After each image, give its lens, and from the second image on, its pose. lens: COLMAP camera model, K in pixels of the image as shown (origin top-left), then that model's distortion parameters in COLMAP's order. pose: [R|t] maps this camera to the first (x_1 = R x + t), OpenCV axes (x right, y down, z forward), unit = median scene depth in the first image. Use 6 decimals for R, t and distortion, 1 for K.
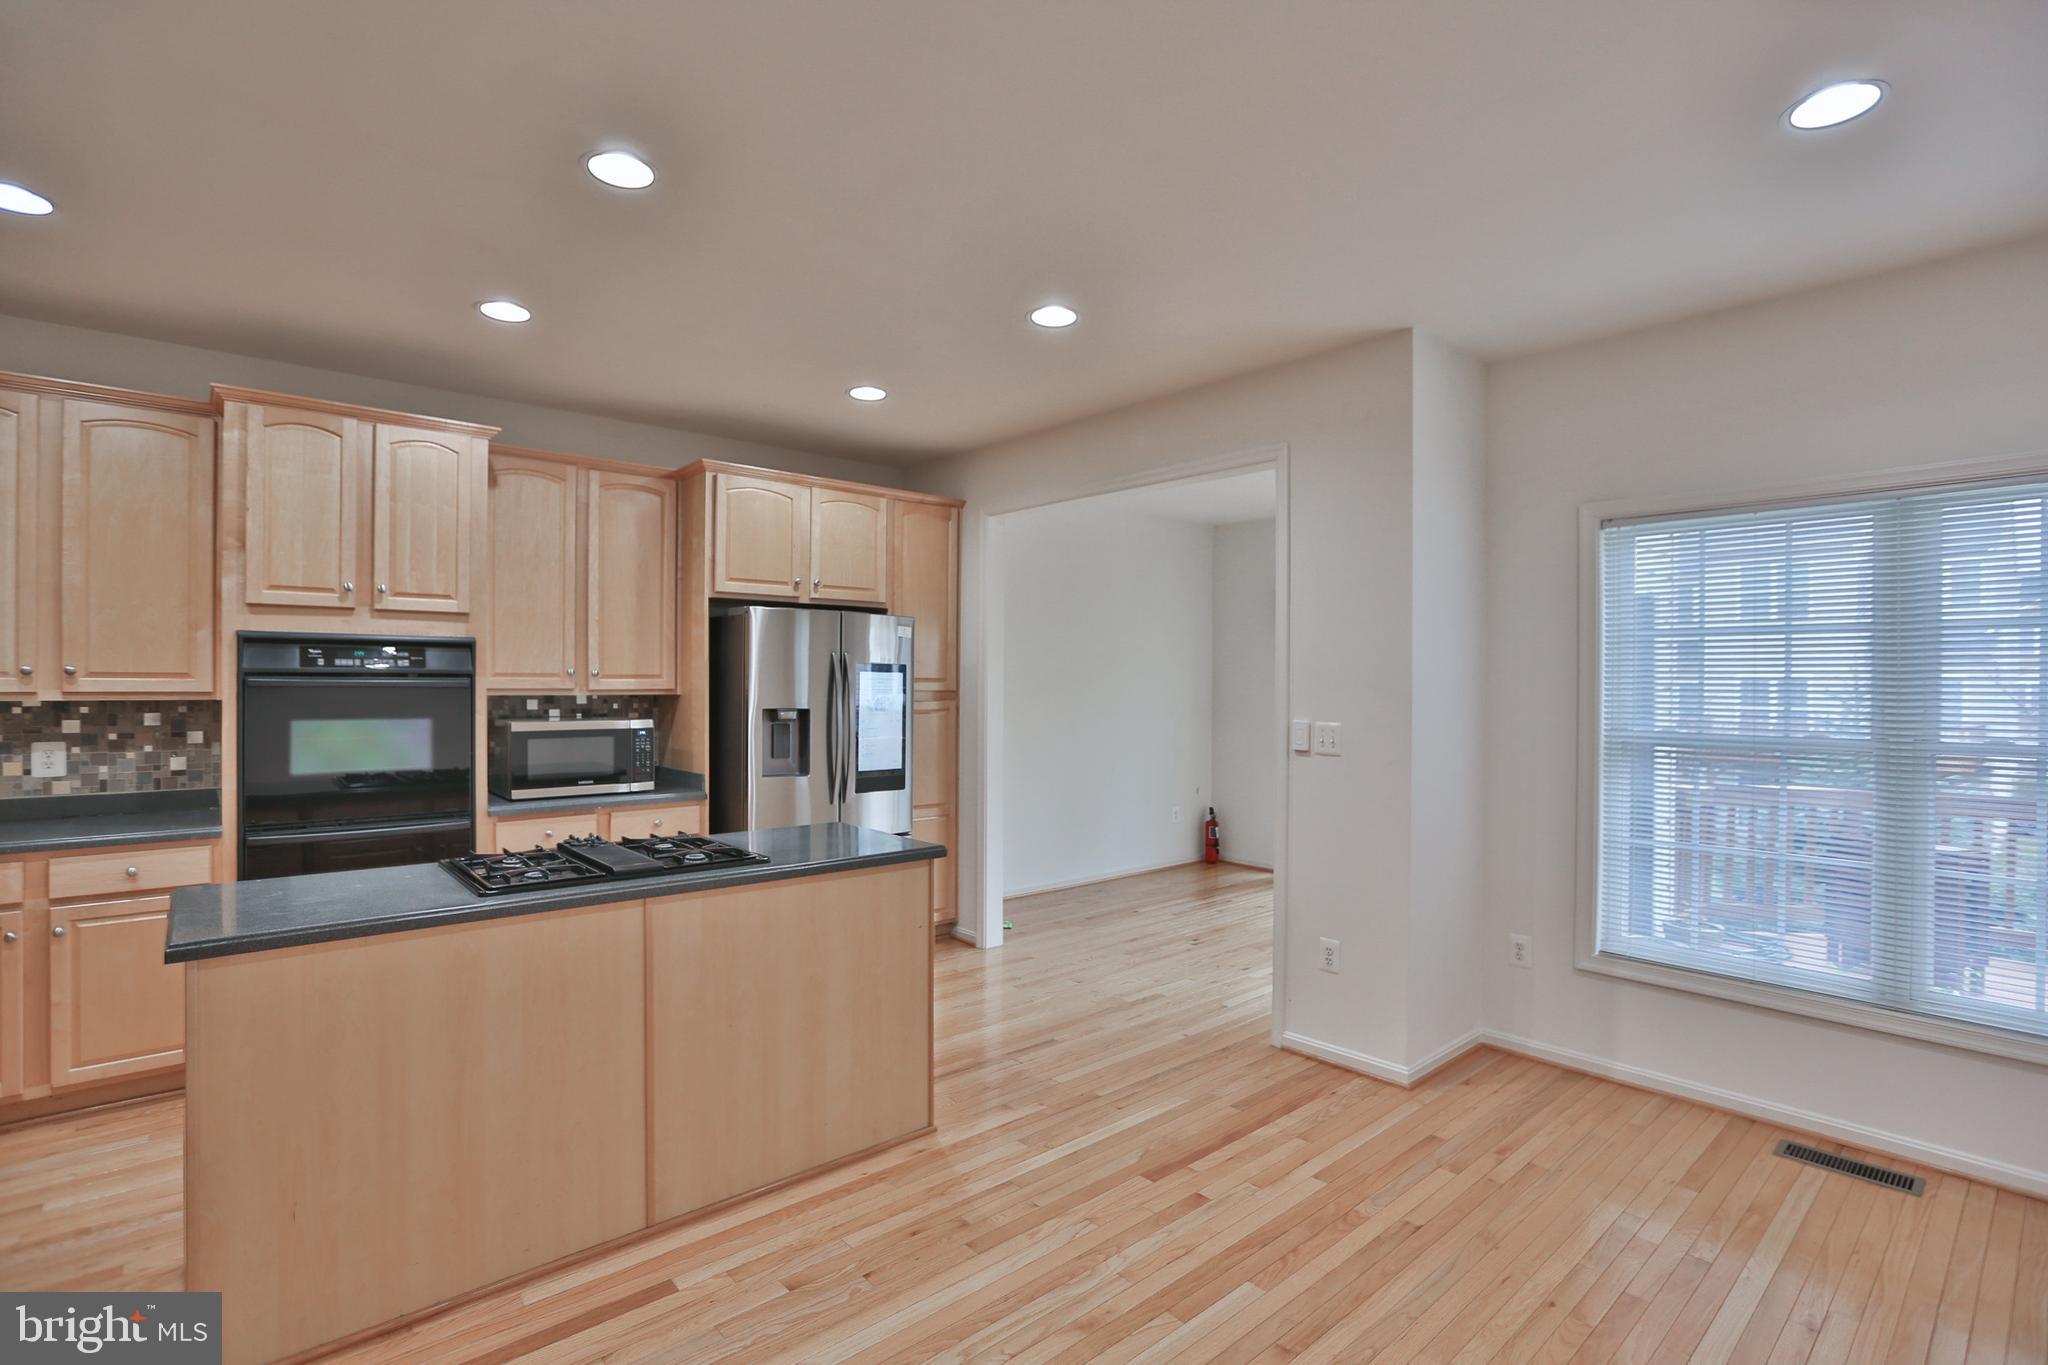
lens RADIAL K [[988.3, 0, 1024.0], [0, 988.3, 682.5], [0, 0, 1]] dist [-0.030260, 0.000936]
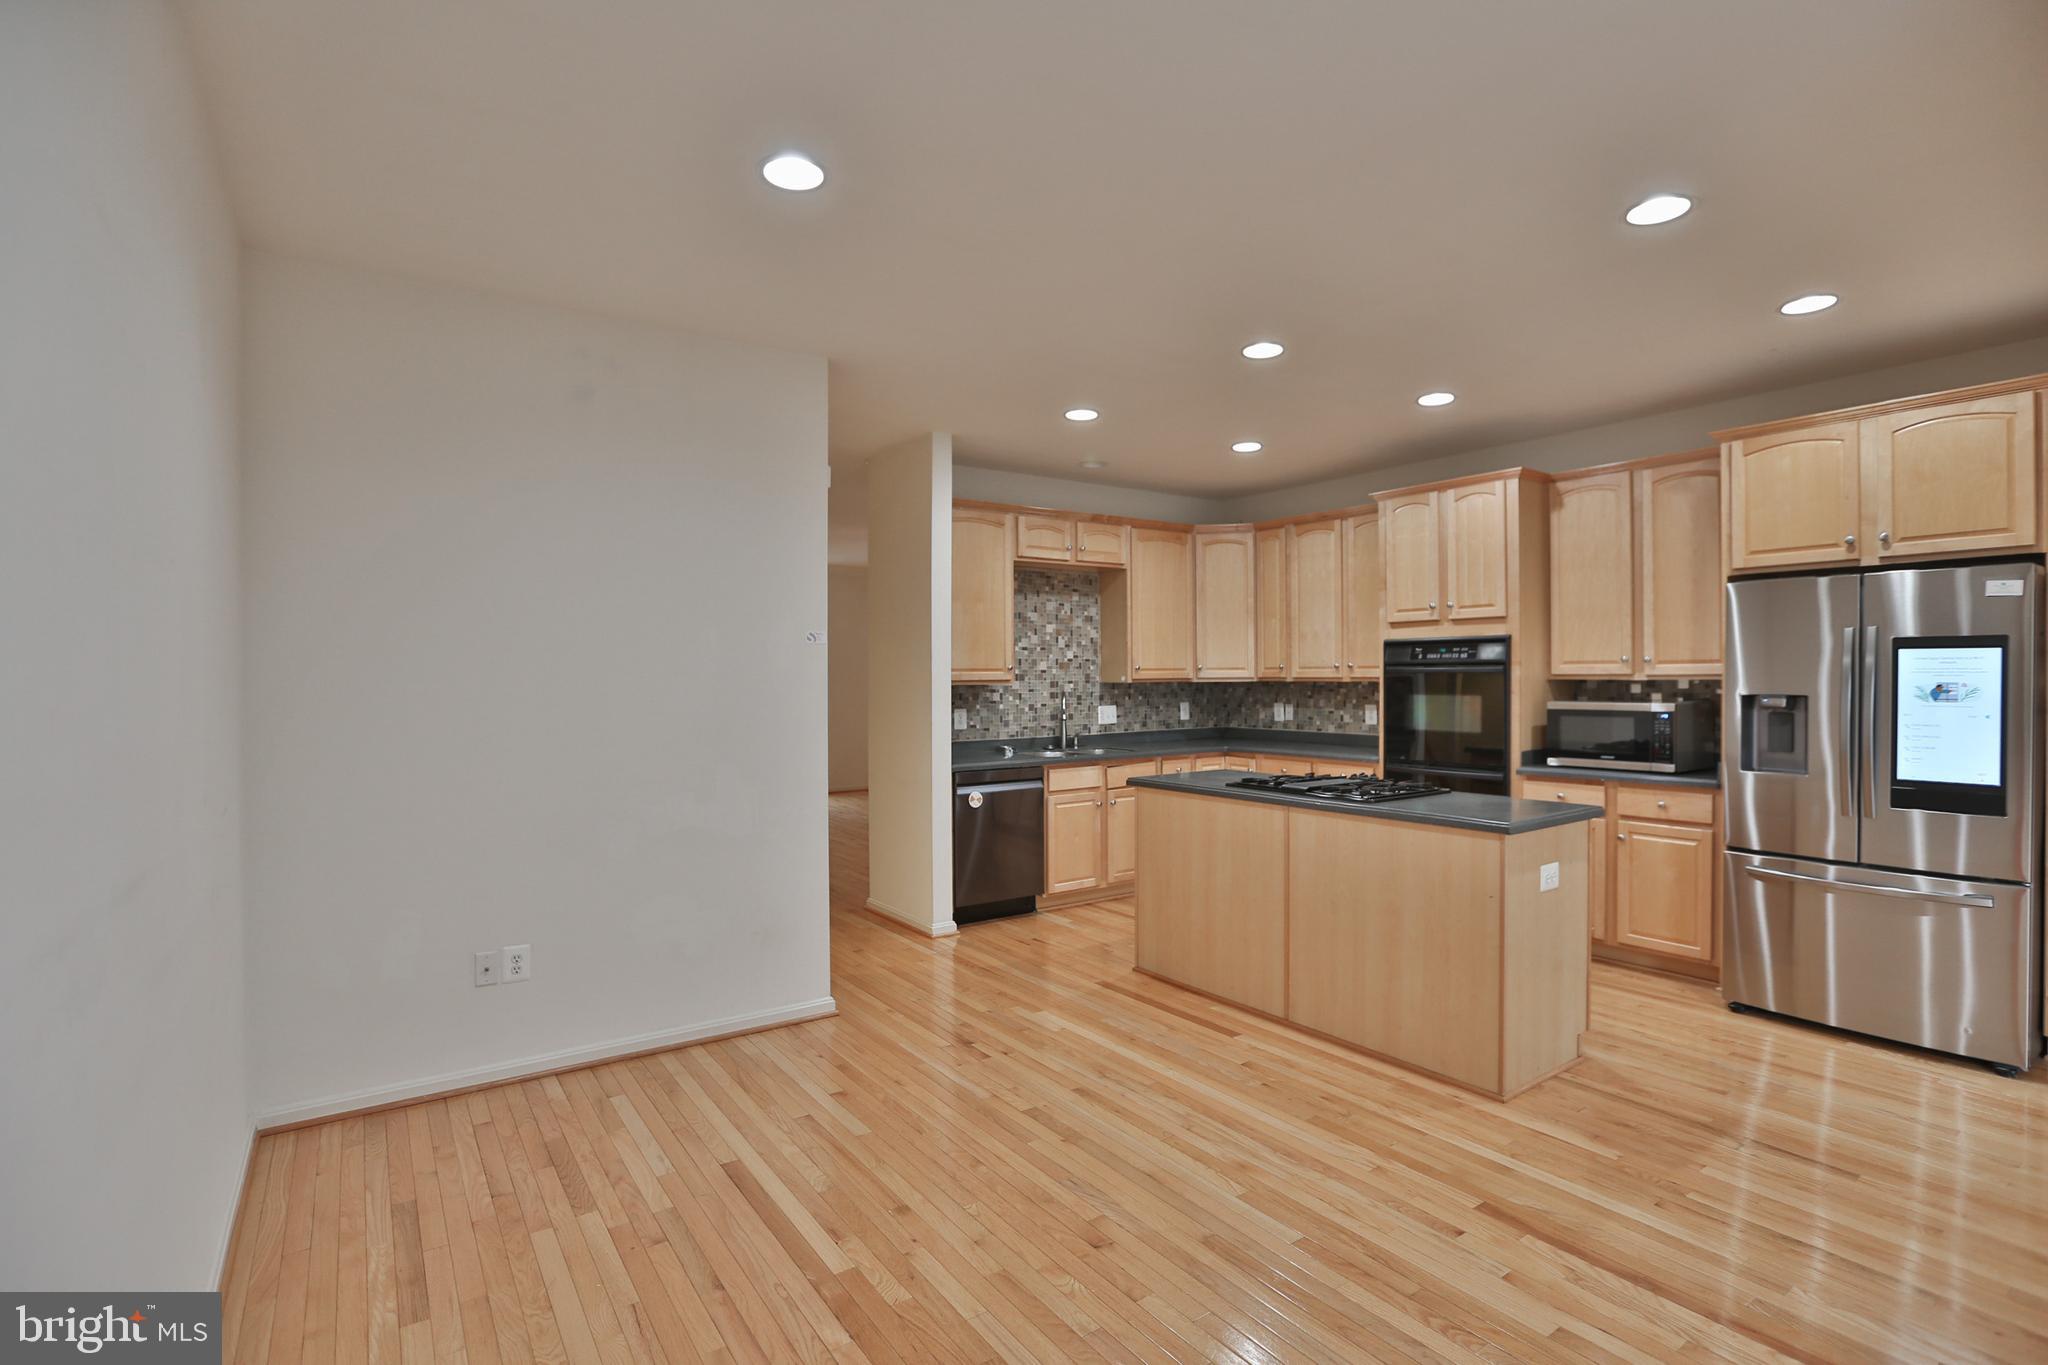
lens RADIAL K [[994.8, 0, 1024.0], [0, 994.8, 682.5], [0, 0, 1]] dist [0.000603, 0.000297]
pose [[-0.123854, 0.003255, -0.992295, 0.899957], [0.004519, 0.999986, 0.002716, 0.012478], [0.992290, -0.004148, -0.123867, 0.572281]]
